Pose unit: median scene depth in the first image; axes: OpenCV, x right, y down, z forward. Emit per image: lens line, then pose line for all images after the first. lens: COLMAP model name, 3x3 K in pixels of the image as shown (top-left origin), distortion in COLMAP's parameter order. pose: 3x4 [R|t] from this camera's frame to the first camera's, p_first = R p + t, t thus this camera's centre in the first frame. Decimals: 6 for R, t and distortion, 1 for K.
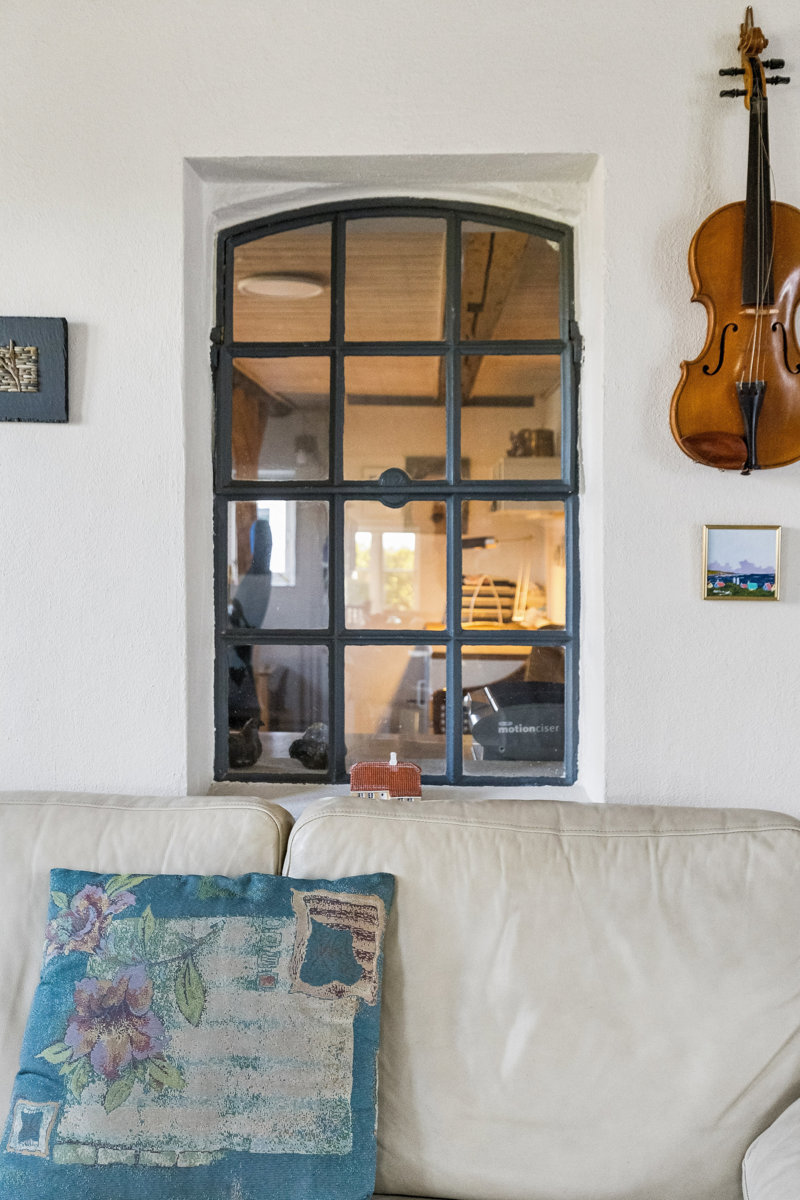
lens RADIAL K [[1168.3, 0, 400.0], [0, 1168.3, 600.0], [0, 0, 1]] dist [-0.000569, -0.000310]
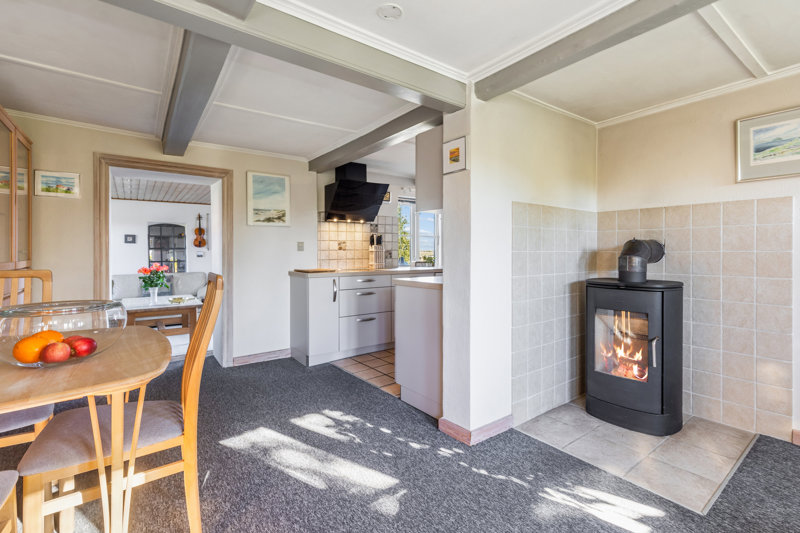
lens RADIAL K [[361.3, 0, 401.7], [0, 361.3, 253.8], [0, 0, 1]] dist [0.001121, 0.000080]
pose [[0.793253, -0.016165, 0.608677, -0.394348], [0.040987, 0.998798, -0.026891, 0.170730], [-0.607511, 0.046280, 0.792962, -3.730099]]
